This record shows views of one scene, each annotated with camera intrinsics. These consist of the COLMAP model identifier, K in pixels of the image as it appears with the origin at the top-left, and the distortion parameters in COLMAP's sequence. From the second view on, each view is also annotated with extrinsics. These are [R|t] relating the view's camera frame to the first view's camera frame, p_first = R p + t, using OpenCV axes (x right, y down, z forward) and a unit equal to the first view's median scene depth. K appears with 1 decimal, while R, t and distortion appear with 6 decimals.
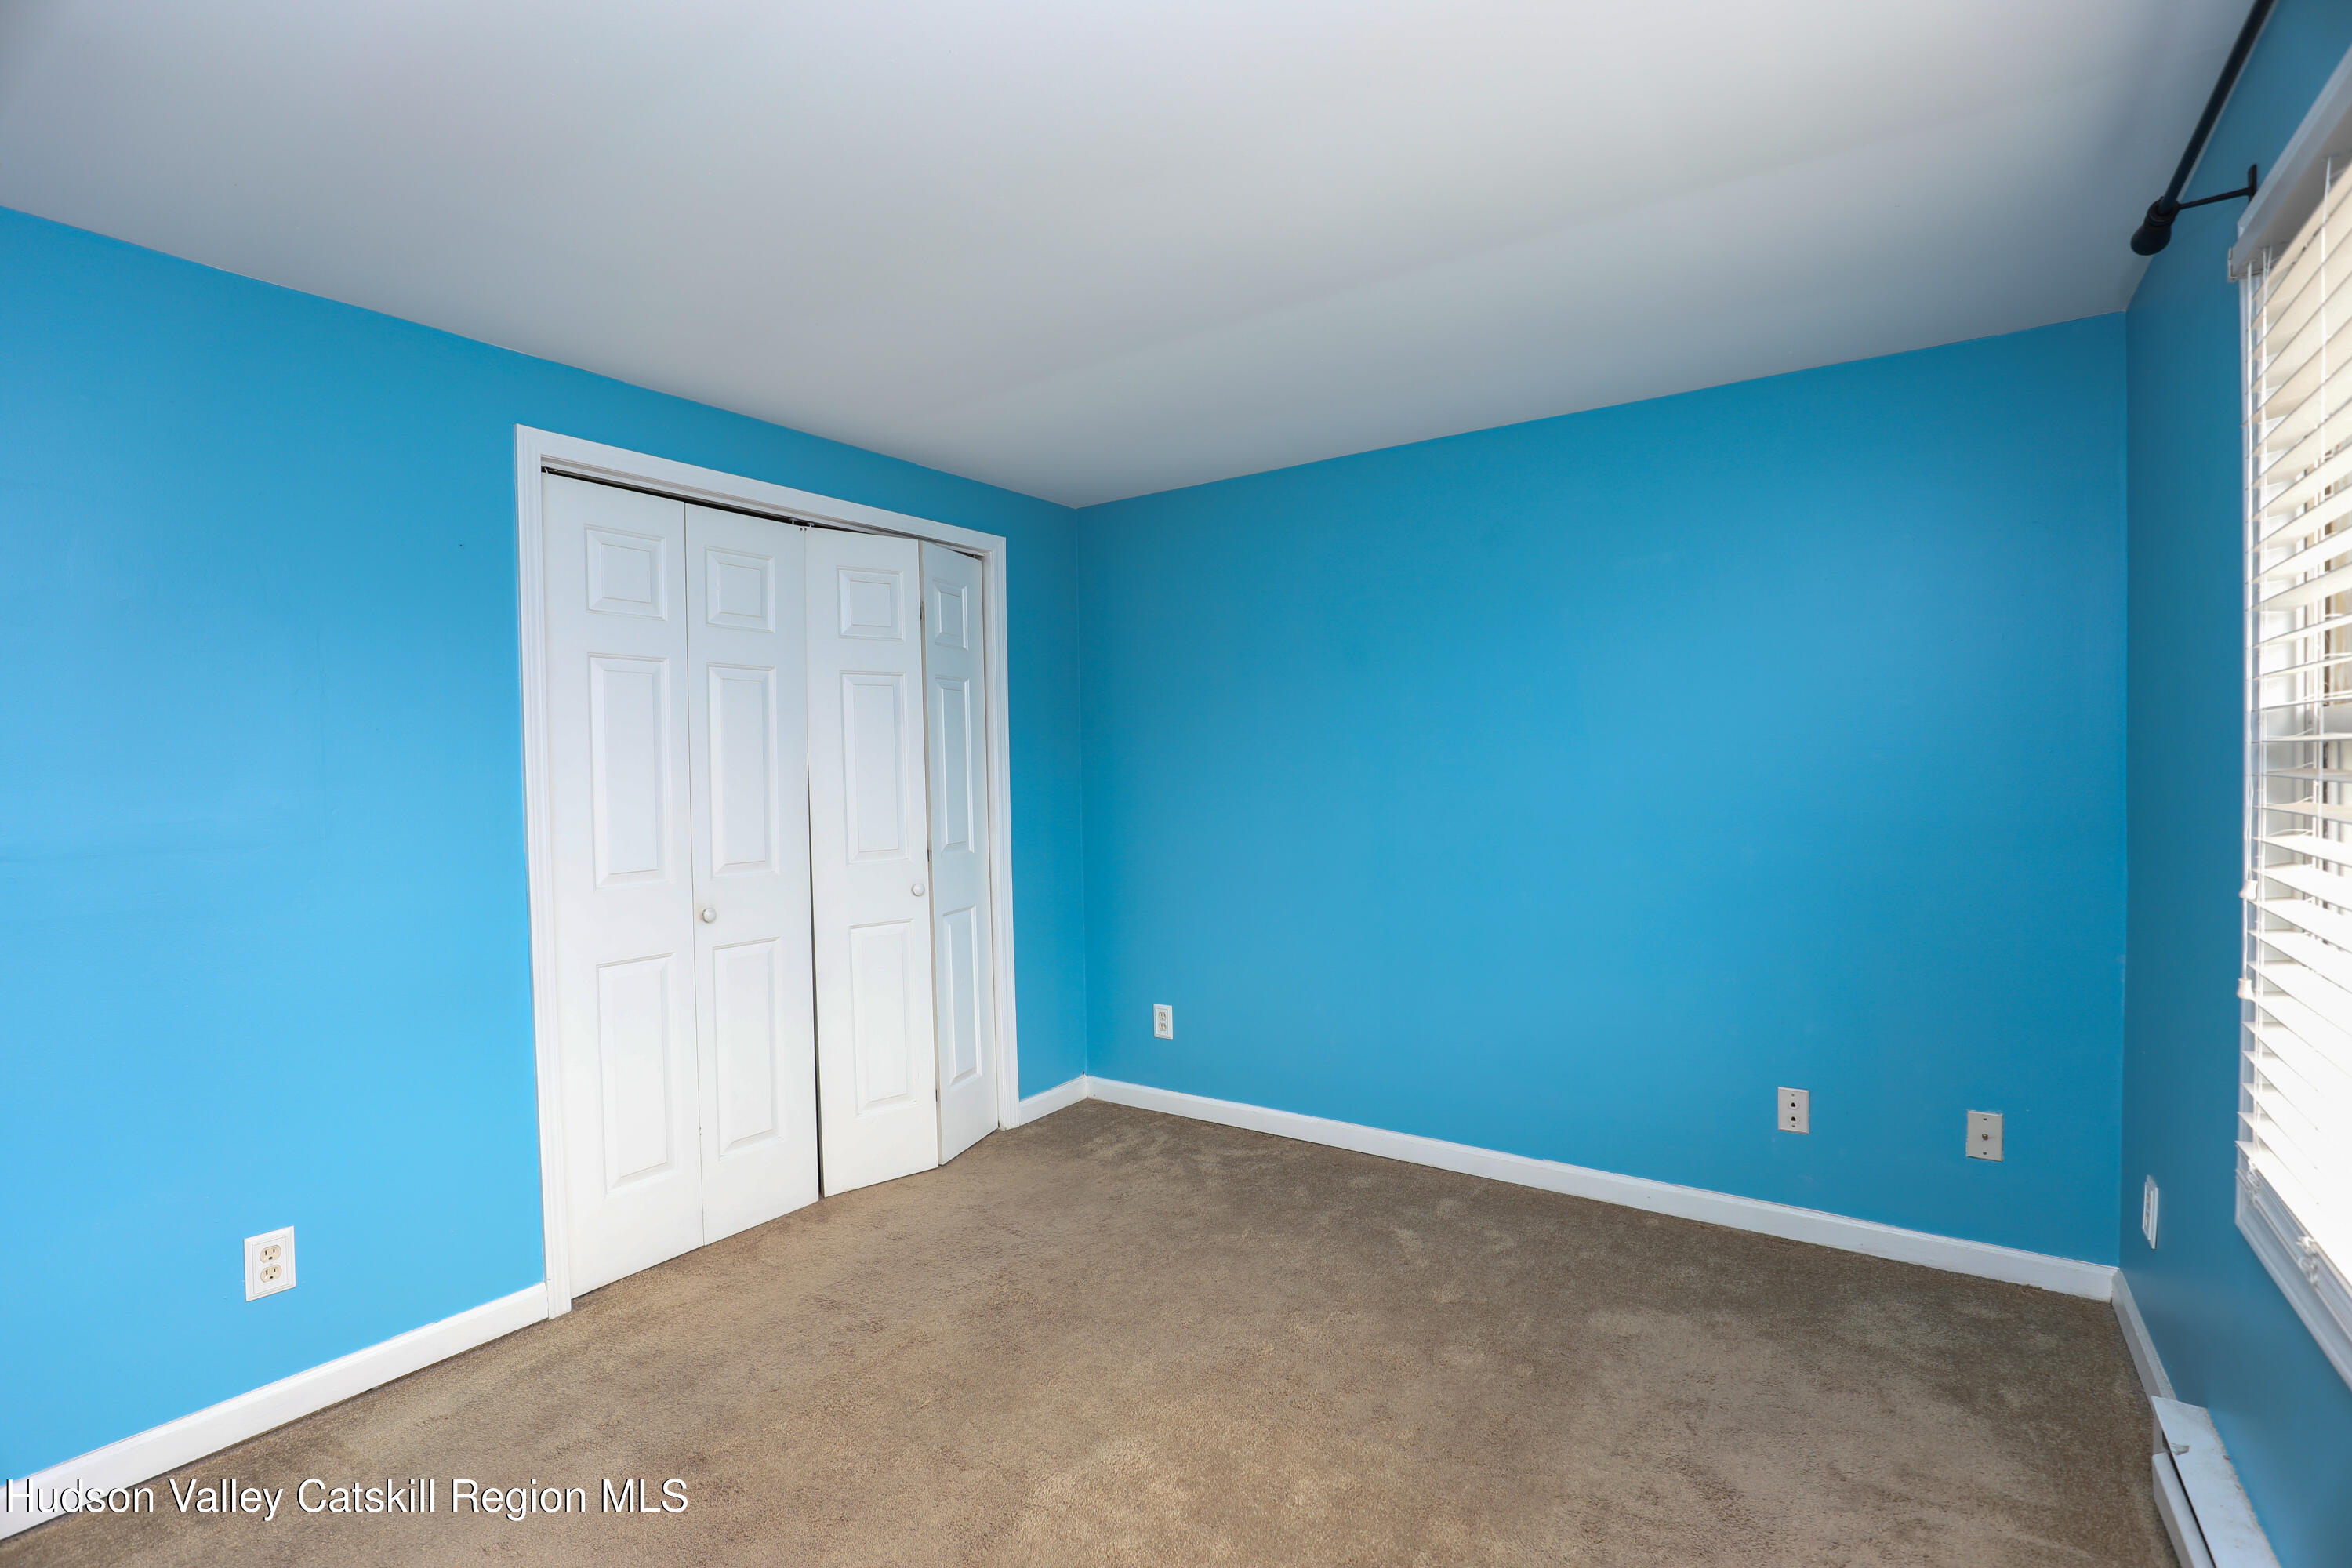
lens RADIAL K [[1077.3, 0, 1176.0], [0, 1077.3, 784.0], [0, 0, 1]] dist [-0.013692, -0.000803]
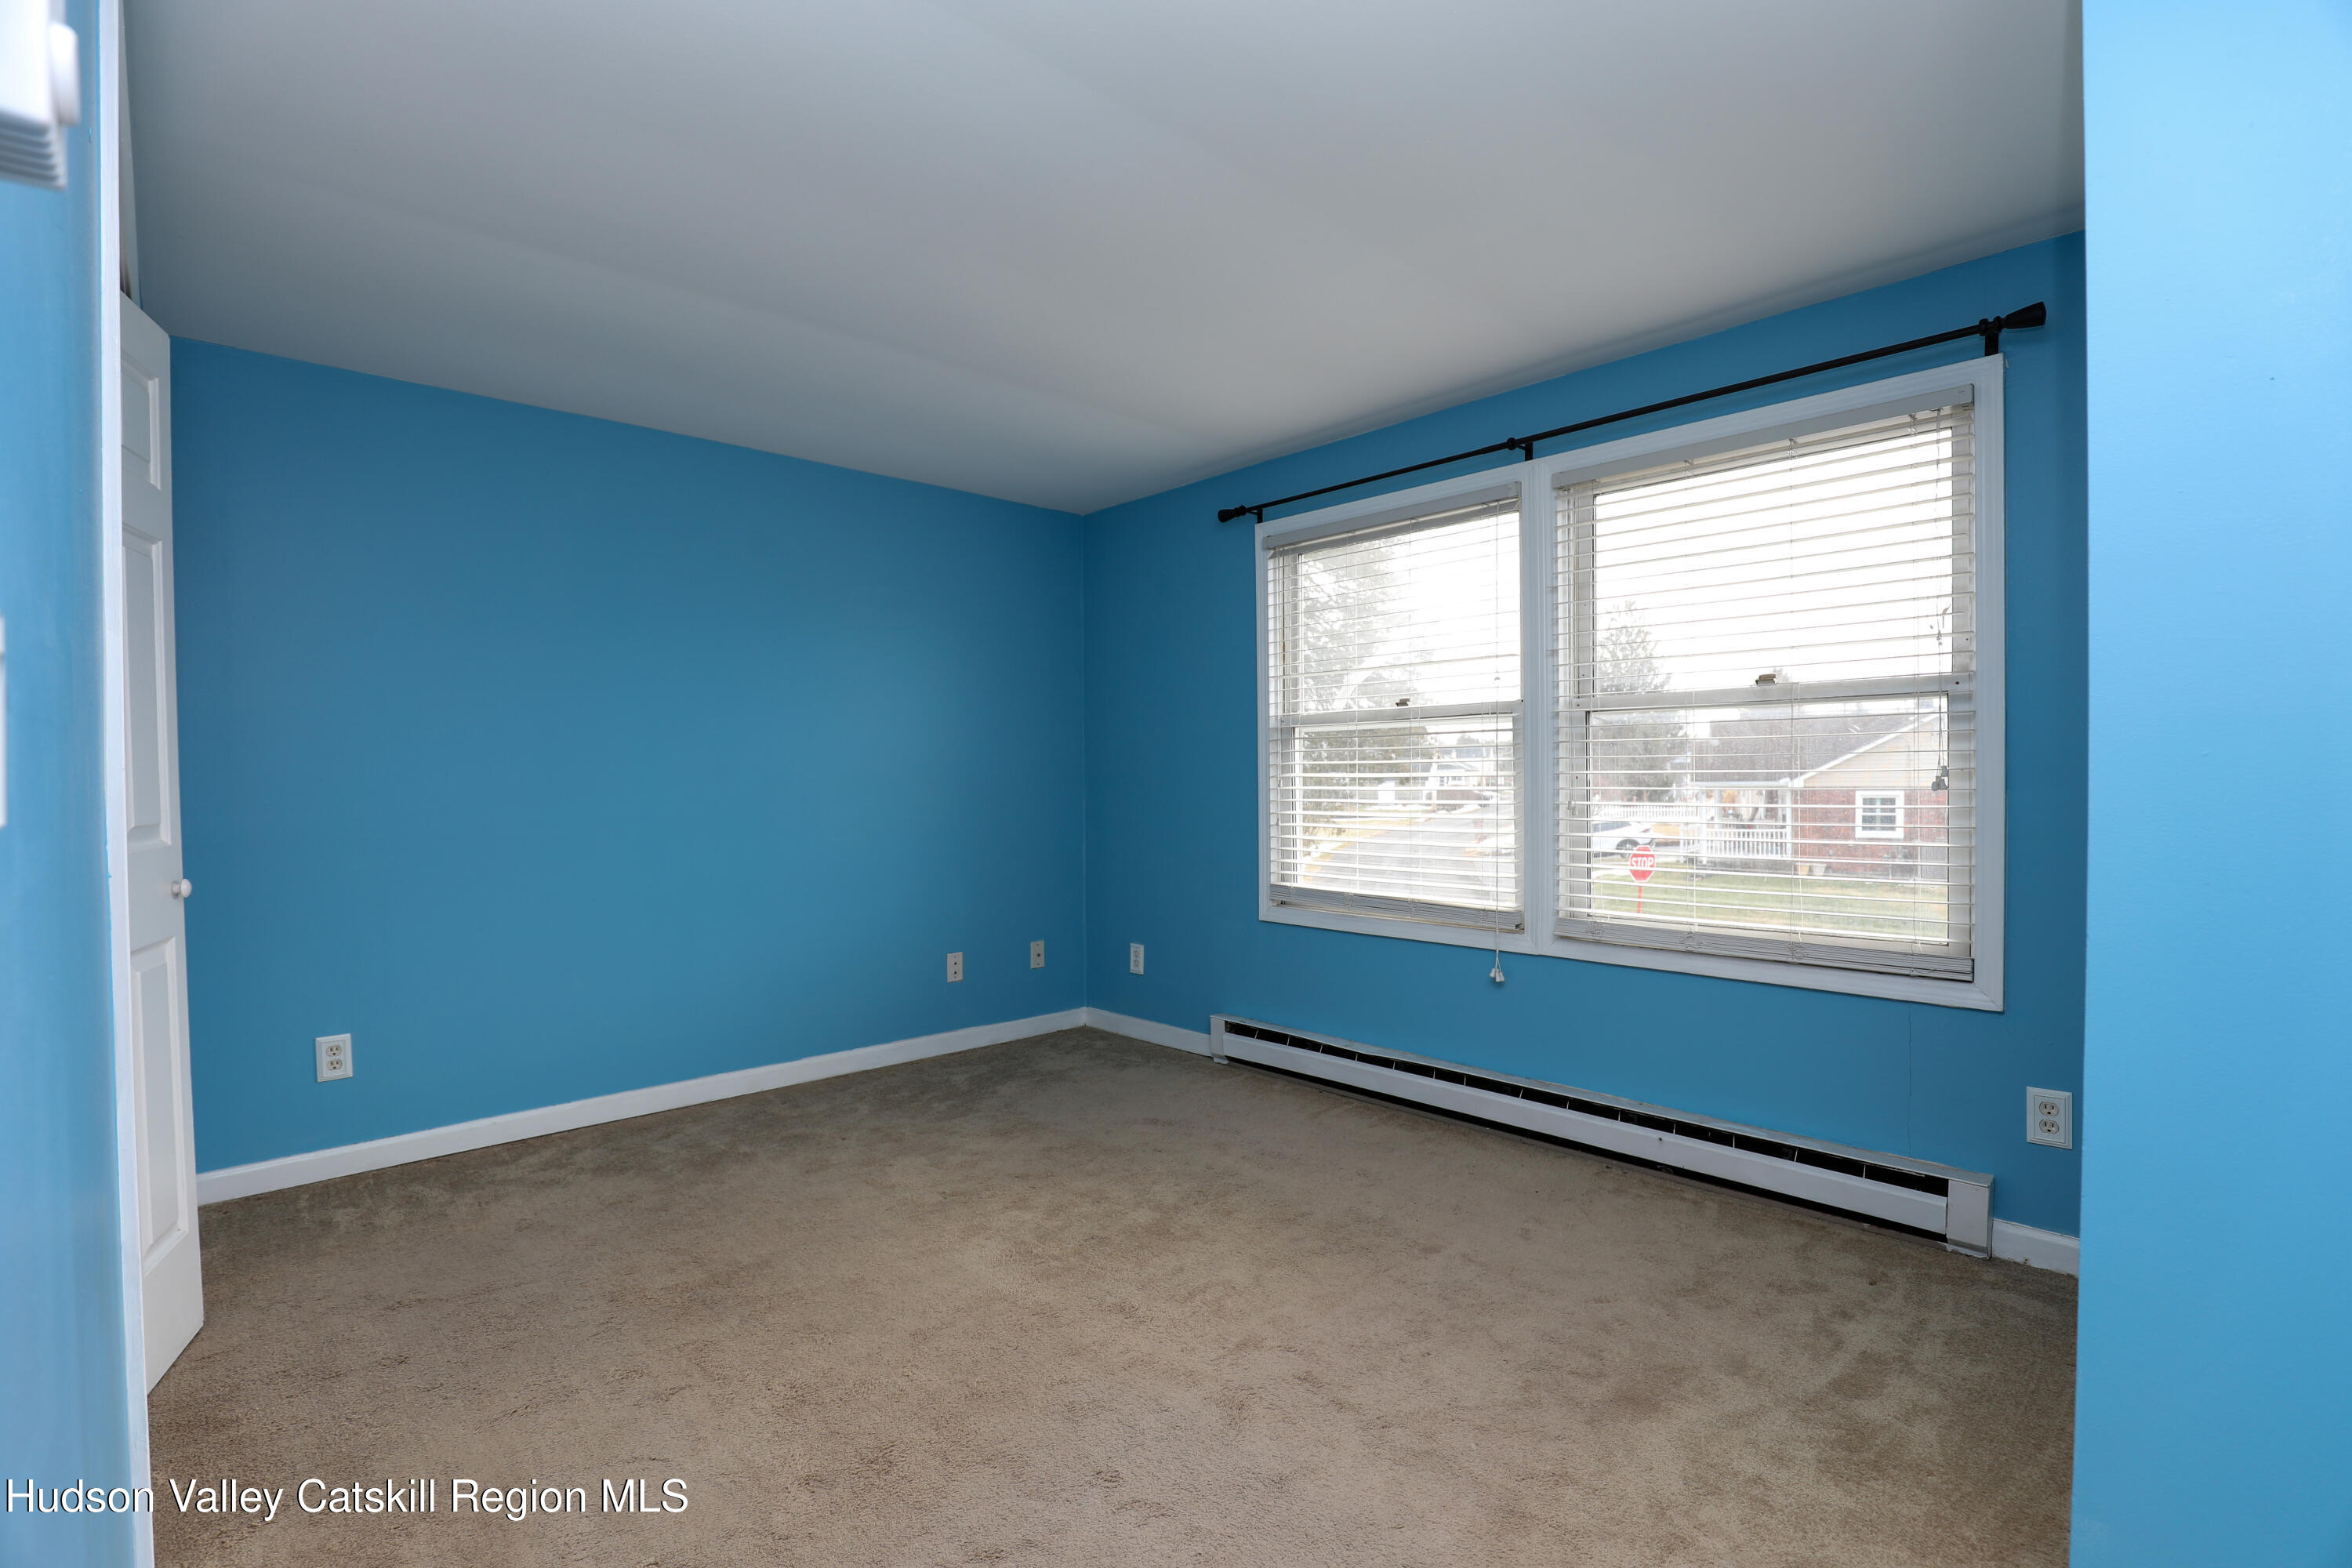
lens RADIAL K [[1079.4, 0, 1176.0], [0, 1079.4, 784.0], [0, 0, 1]] dist [0.018040, 0.000018]
pose [[0.207313, 0.010135, 0.978222, -0.877265], [0.013502, 0.999821, -0.013220, 0.067512], [-0.978182, 0.015949, 0.207139, 0.367974]]
